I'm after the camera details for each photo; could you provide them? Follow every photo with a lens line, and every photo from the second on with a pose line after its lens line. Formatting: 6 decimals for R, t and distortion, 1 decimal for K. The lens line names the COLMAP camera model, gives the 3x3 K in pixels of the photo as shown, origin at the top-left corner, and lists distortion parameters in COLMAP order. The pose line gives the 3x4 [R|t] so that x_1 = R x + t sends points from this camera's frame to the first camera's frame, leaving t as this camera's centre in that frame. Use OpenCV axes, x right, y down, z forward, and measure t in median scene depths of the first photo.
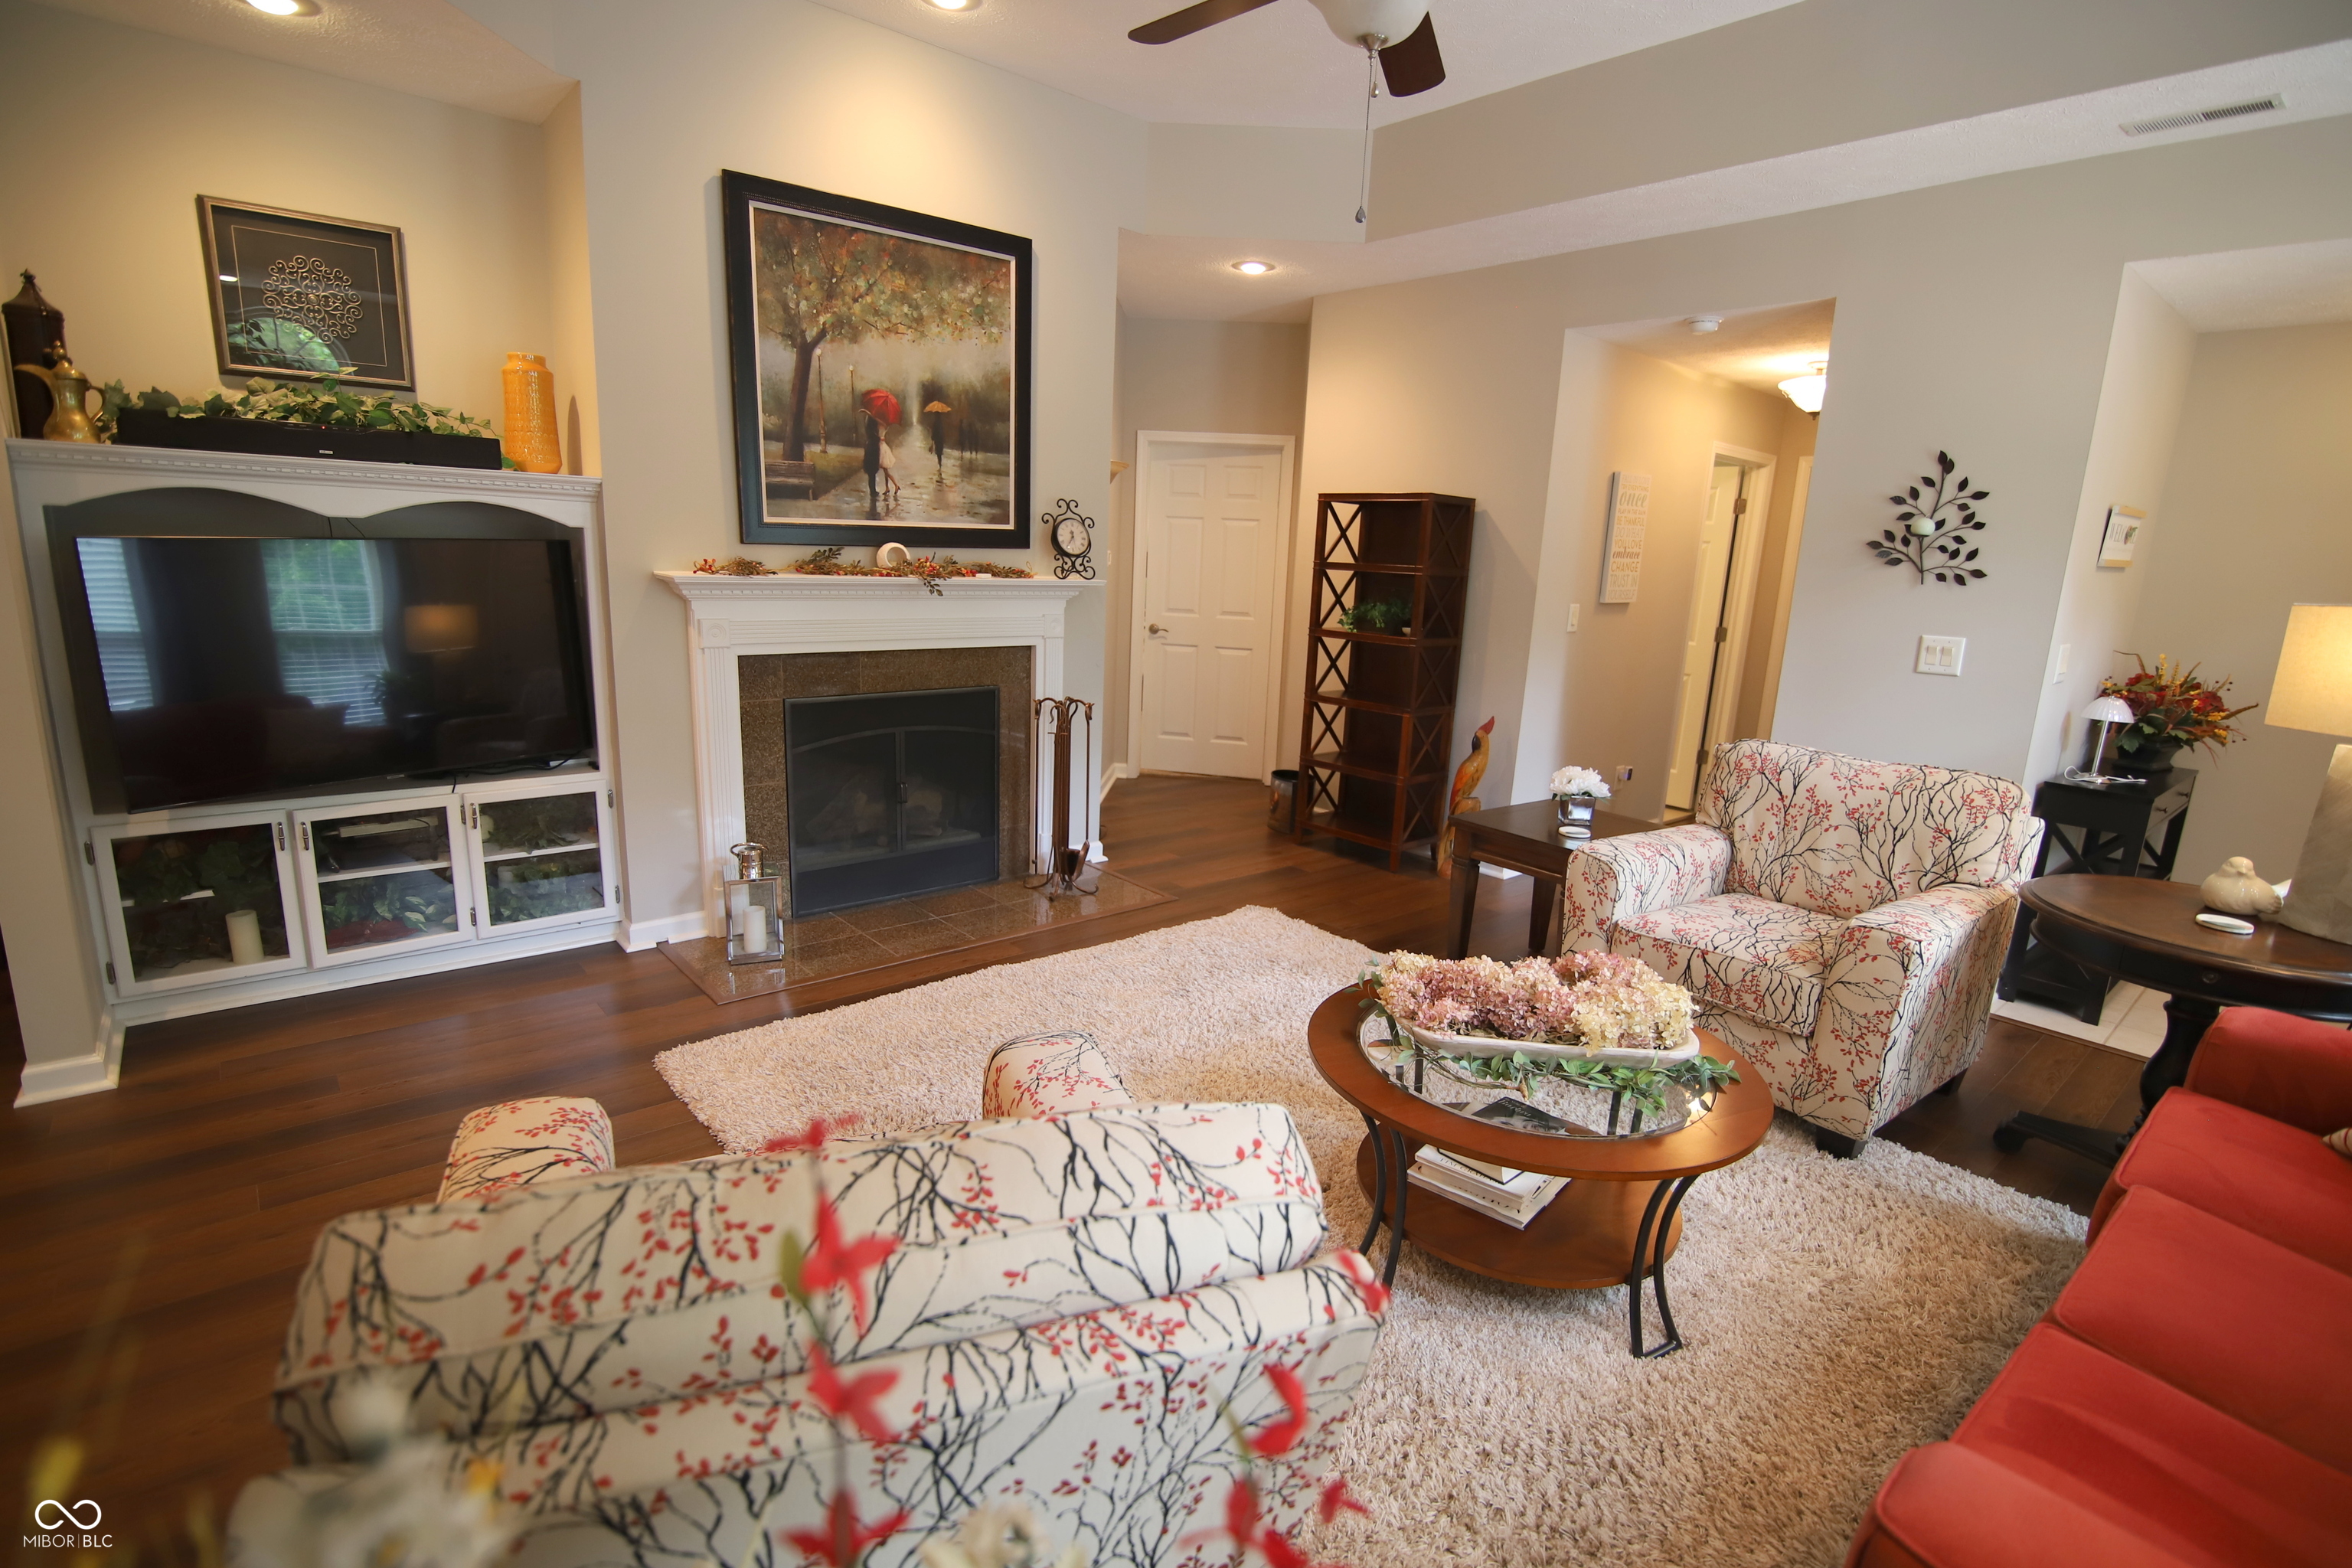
lens RADIAL K [[1113.8, 0, 1170.6], [0, 1113.8, 792.9], [0, 0, 1]] dist [-0.018455, 0.001160]
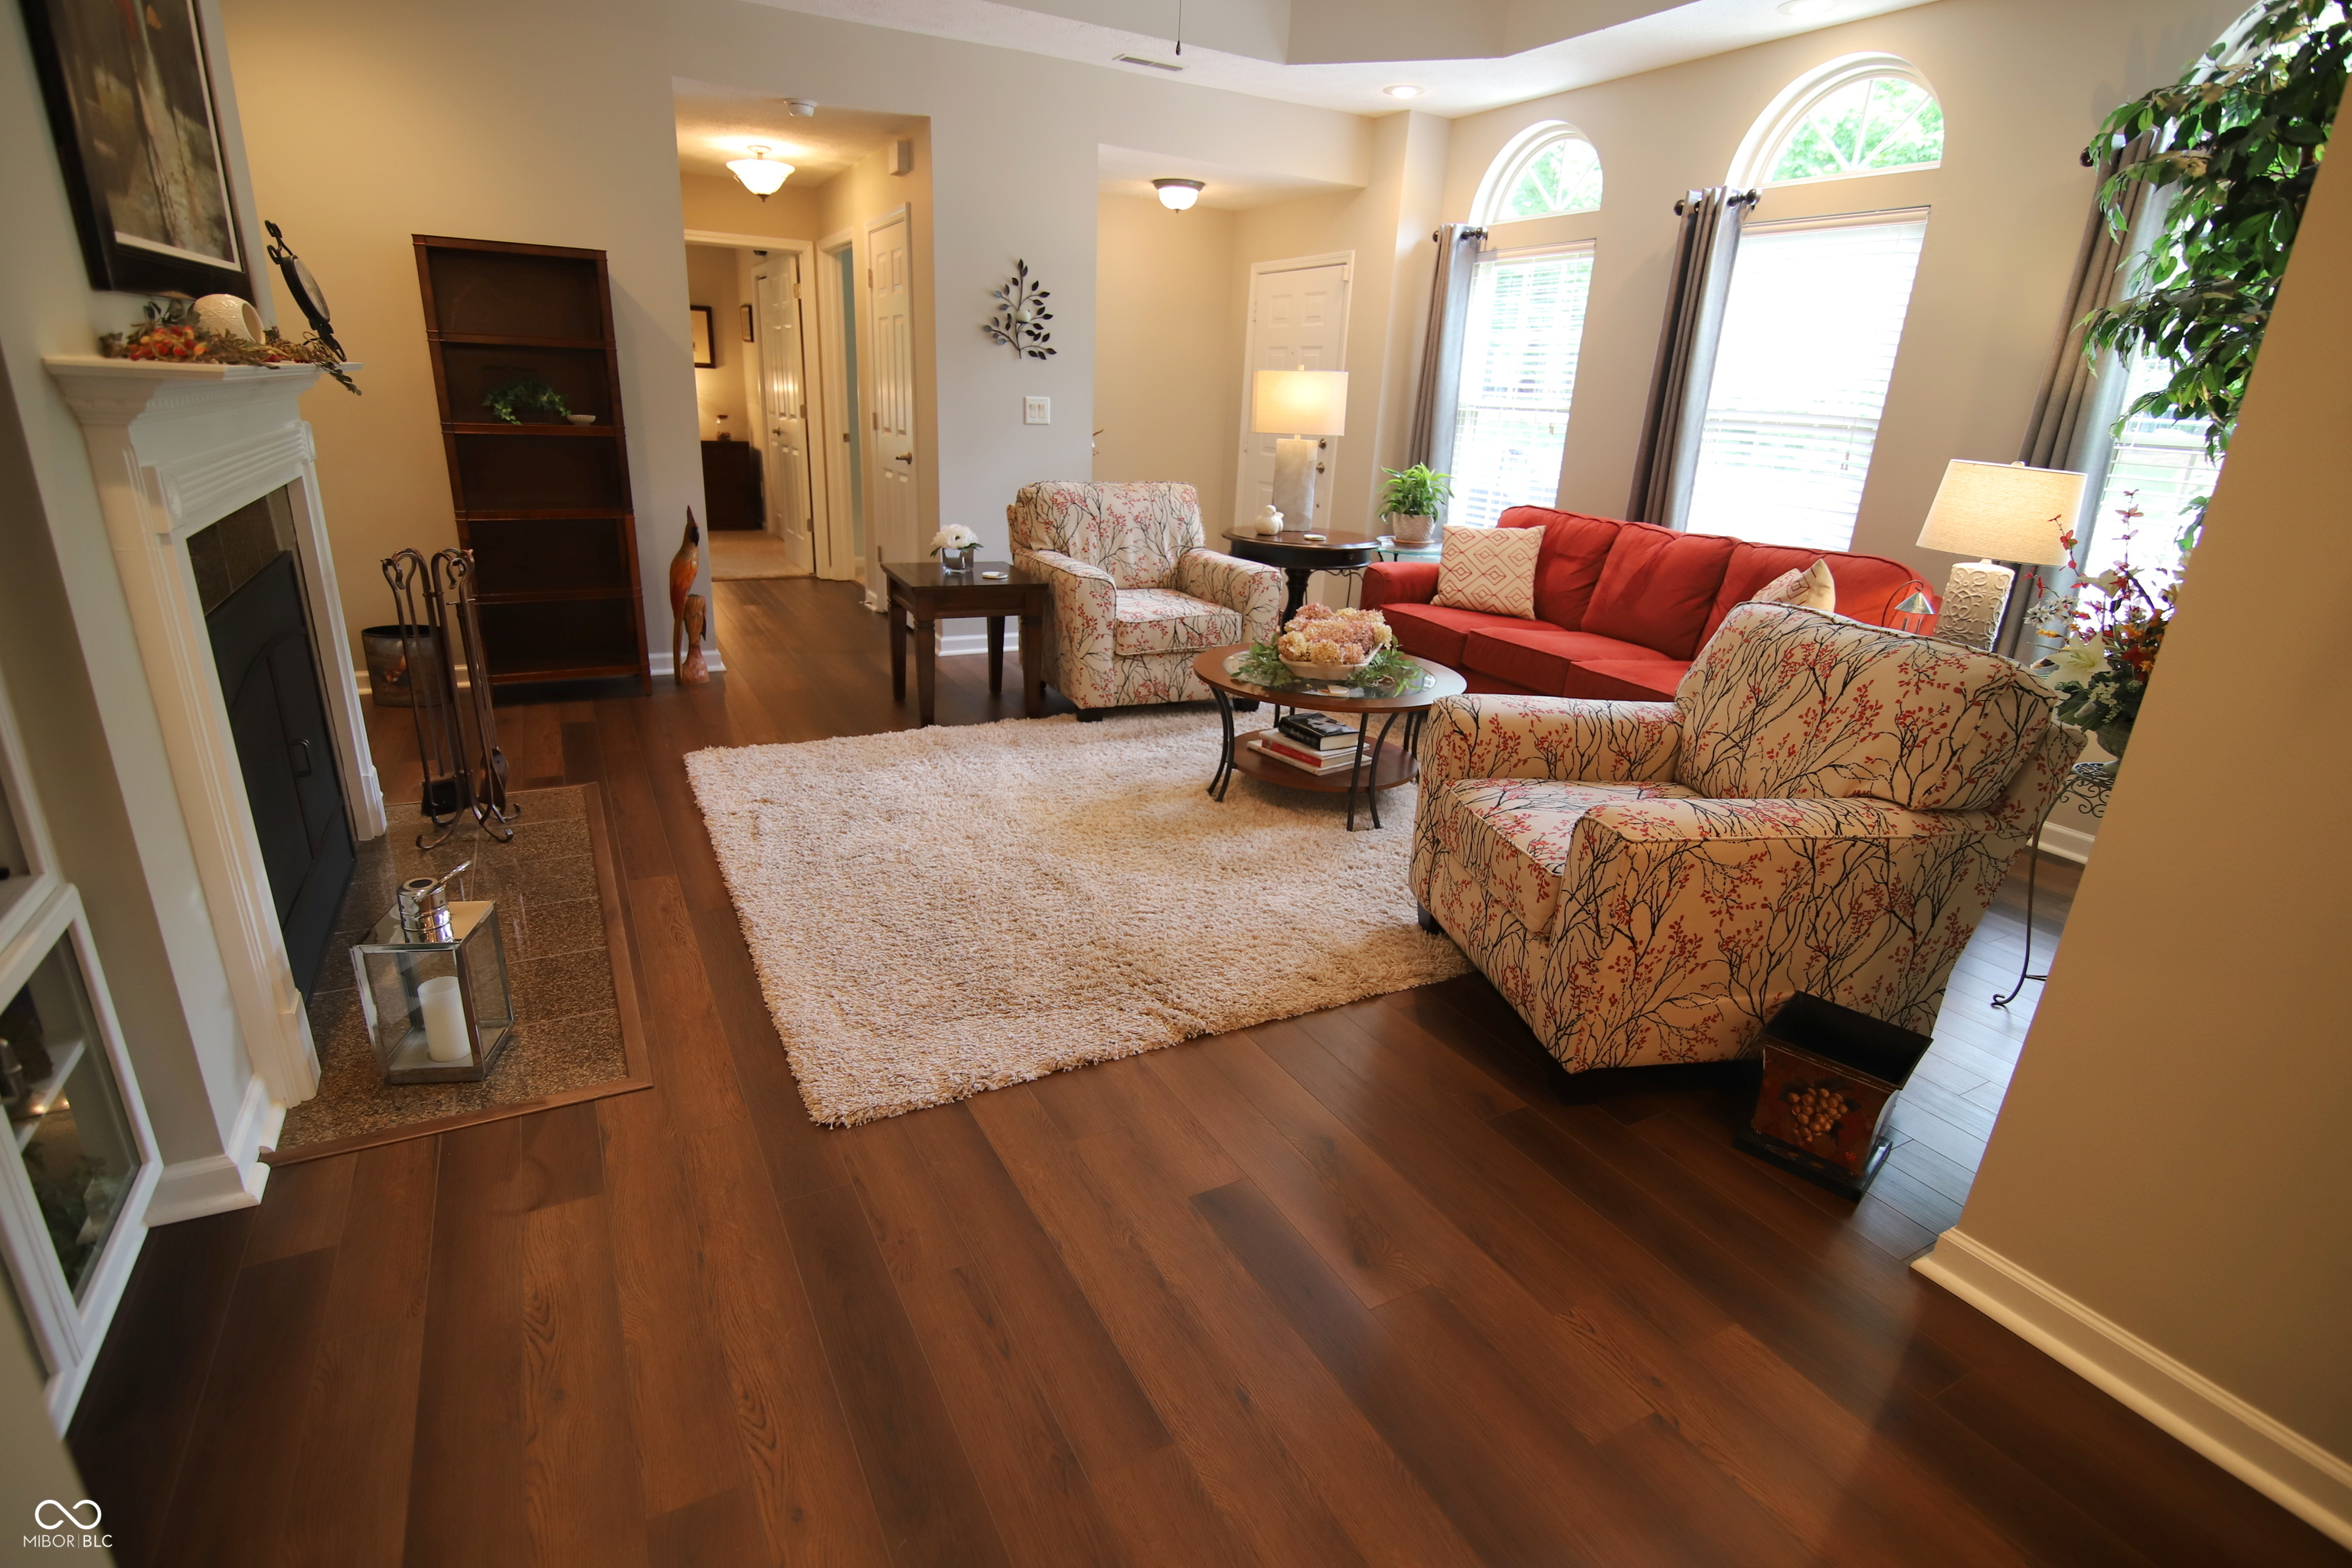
lens RADIAL K [[1113.8, 0, 1161.4], [0, 1113.8, 790.2], [0, 0, 1]] dist [-0.018455, 0.001160]
pose [[0.230580, -0.358995, 0.904409, -0.775349], [0.172689, 0.929798, 0.325045, -0.108766], [-0.957607, 0.081233, 0.276387, 0.490380]]
